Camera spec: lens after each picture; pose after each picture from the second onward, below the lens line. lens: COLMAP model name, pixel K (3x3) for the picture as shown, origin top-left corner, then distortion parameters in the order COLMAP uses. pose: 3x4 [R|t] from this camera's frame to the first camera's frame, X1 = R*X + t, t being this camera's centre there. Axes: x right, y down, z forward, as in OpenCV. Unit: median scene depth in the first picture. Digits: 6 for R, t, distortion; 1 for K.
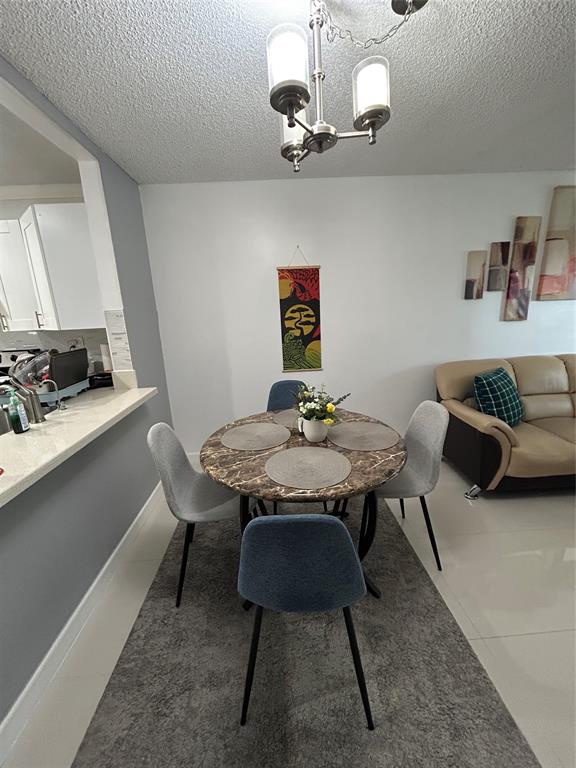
lens RADIAL K [[310.6, 0, 287.4], [0, 310.6, 384.9], [0, 0, 1]] dist [-0.001897, 0.000482]
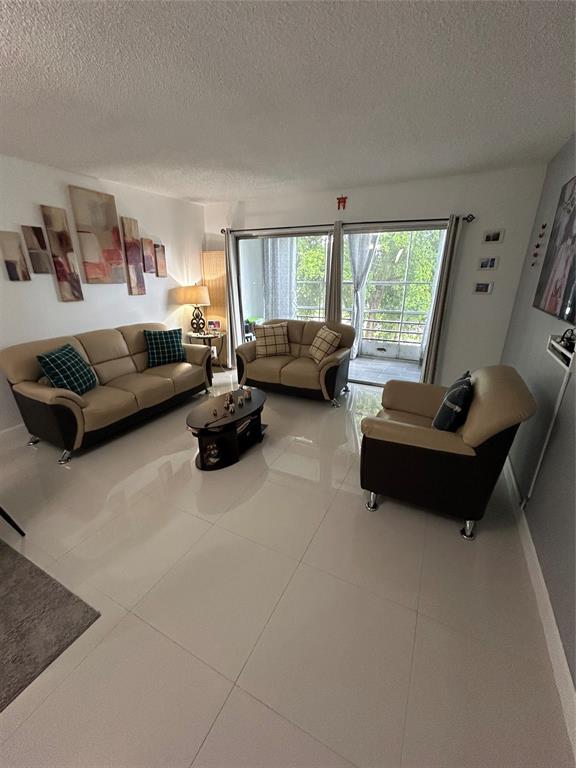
lens RADIAL K [[310.6, 0, 287.4], [0, 310.6, 384.9], [0, 0, 1]] dist [-0.001897, 0.000482]
pose [[0.500193, -0.252727, 0.828212, 0.111852], [0.187005, 0.965417, 0.181655, 0.031403], [-0.845480, 0.064018, 0.530157, -0.260504]]
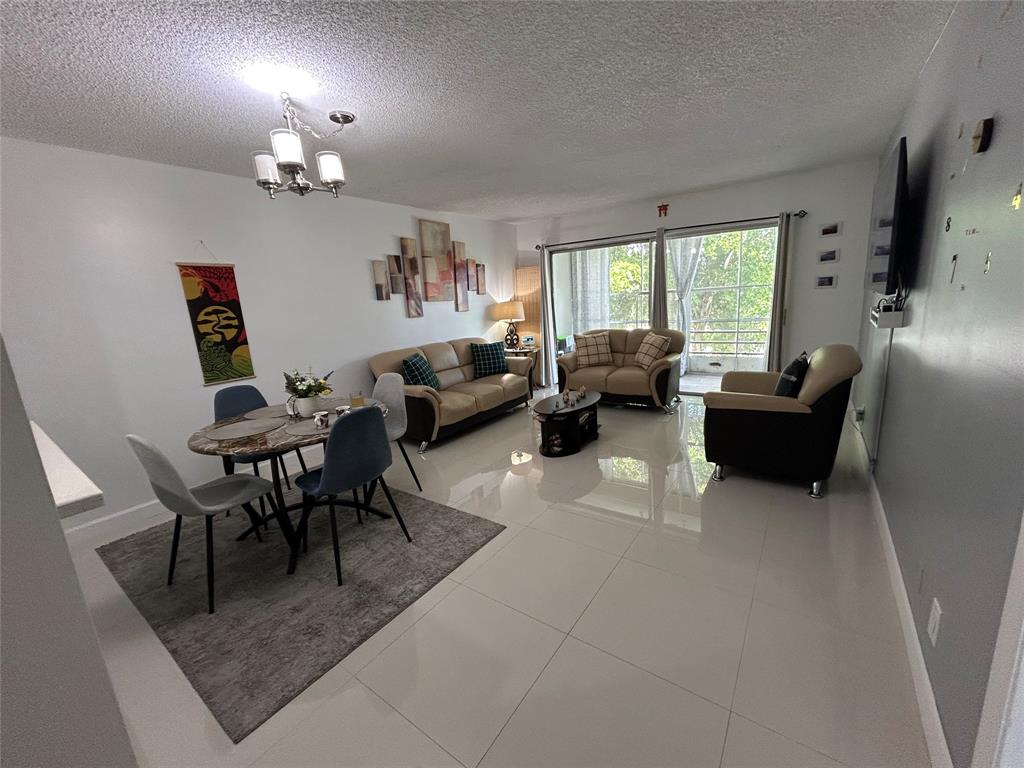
lens RADIAL K [[414.1, 0, 513.9], [0, 414.1, 384.2], [0, 0, 1]] dist [-0.001897, 0.000482]
pose [[0.623647, -0.154321, 0.766322, -0.363547], [0.219707, 0.975407, 0.017624, 0.121448], [-0.750195, 0.157375, 0.642215, -0.347811]]
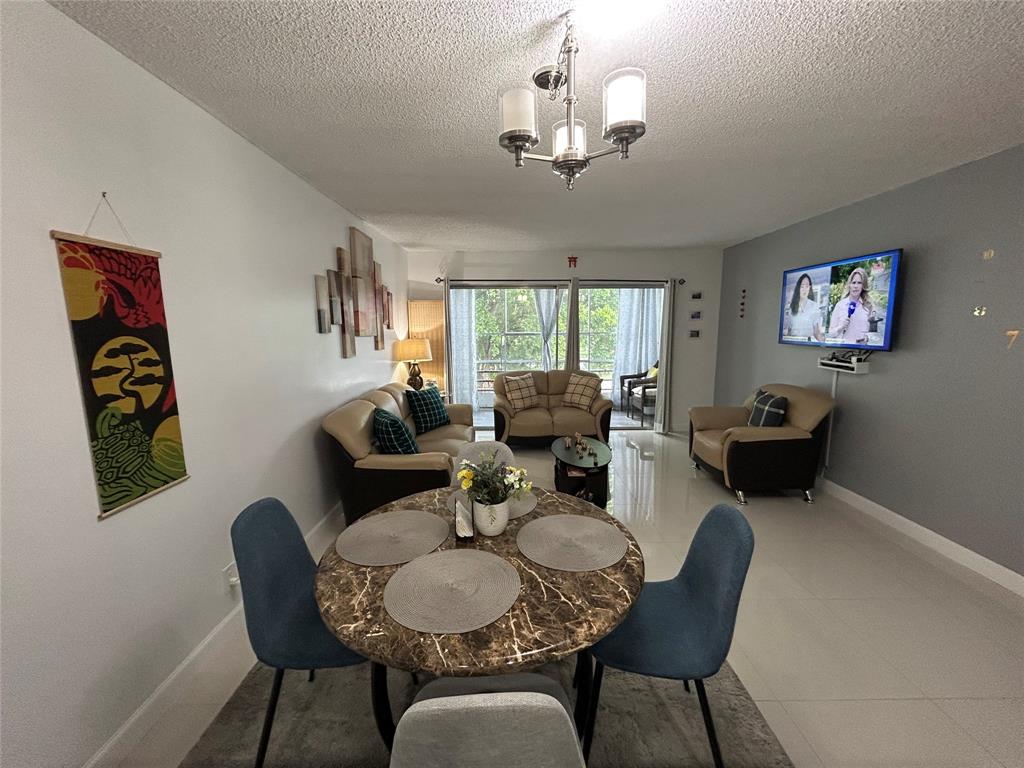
lens RADIAL K [[412.6, 0, 514.6], [0, 412.6, 385.5], [0, 0, 1]] dist [-0.000990, -0.000018]
pose [[0.050374, -0.101094, 0.993601, -0.470475], [0.245018, 0.965711, 0.085835, -0.120210], [-0.968209, 0.239126, 0.073416, 0.490310]]
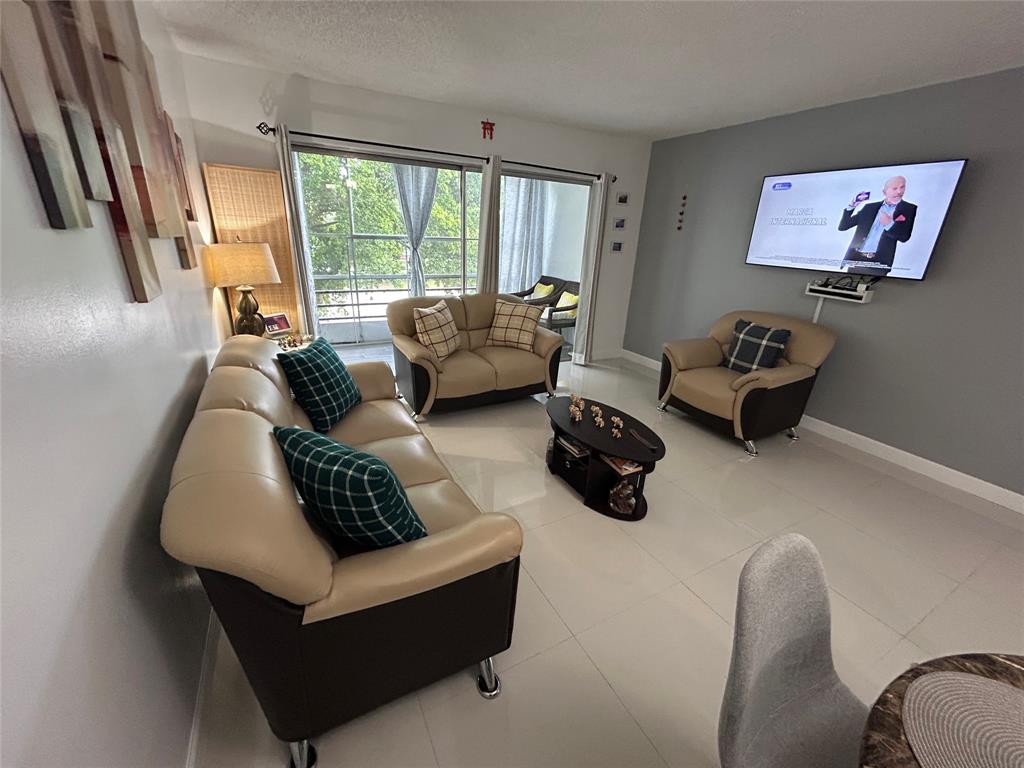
lens RADIAL K [[414.1, 0, 513.9], [0, 414.1, 384.2], [0, 0, 1]] dist [-0.001897, 0.000482]
pose [[-0.426899, -0.289976, 0.856546, 0.152398], [0.194884, 0.895435, 0.400270, -0.238974], [-0.883050, 0.337802, -0.325748, 0.869810]]
